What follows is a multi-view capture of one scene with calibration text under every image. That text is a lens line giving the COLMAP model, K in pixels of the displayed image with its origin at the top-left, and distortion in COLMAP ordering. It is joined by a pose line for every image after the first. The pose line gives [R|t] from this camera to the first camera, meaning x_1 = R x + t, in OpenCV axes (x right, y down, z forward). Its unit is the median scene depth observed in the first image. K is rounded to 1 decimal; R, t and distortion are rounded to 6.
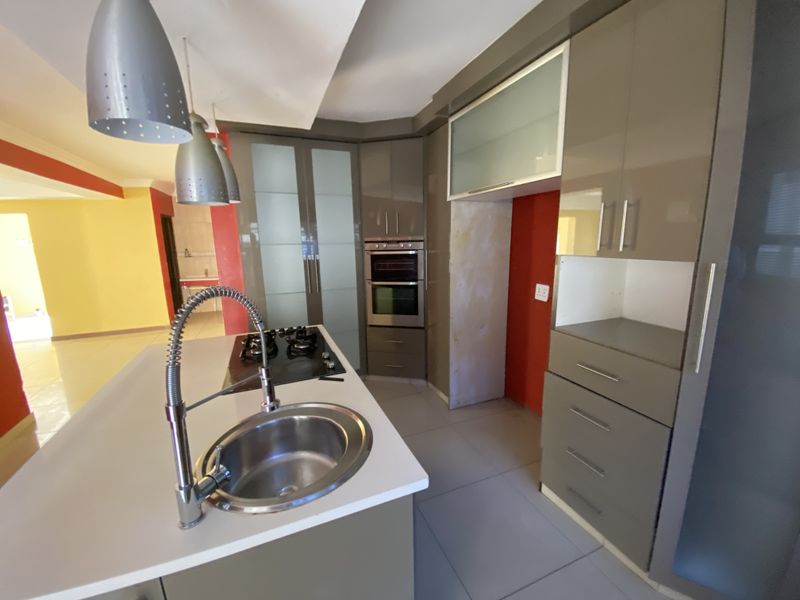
lens RADIAL K [[325.6, 0, 400.0], [0, 325.6, 300.0], [0, 0, 1]] dist [-0.017528, -0.000148]
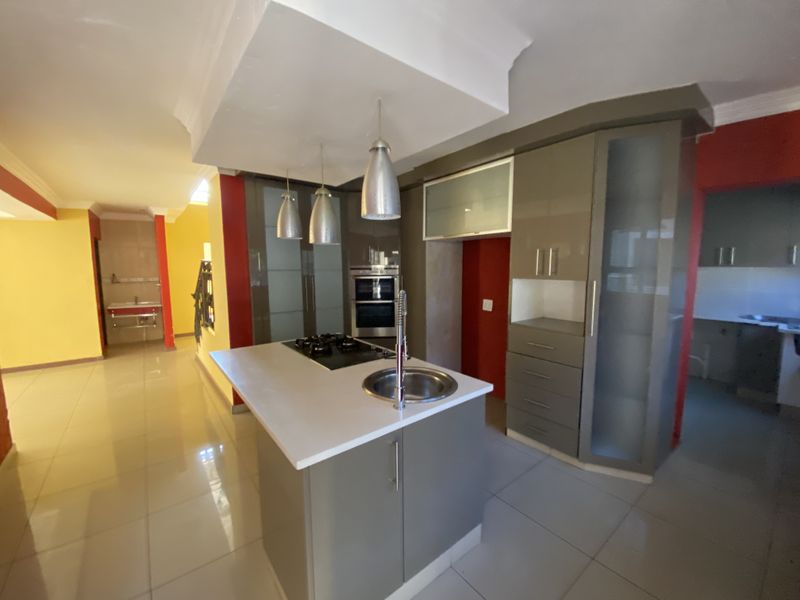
lens RADIAL K [[314.6, 0, 400.0], [0, 314.6, 300.0], [0, 0, 1]] dist [0.001989, 0.000067]
pose [[0.964972, -0.015759, 0.261881, -0.304501], [0.037161, 0.996340, -0.076976, 0.047602], [-0.259709, 0.084011, 0.962026, -0.245578]]
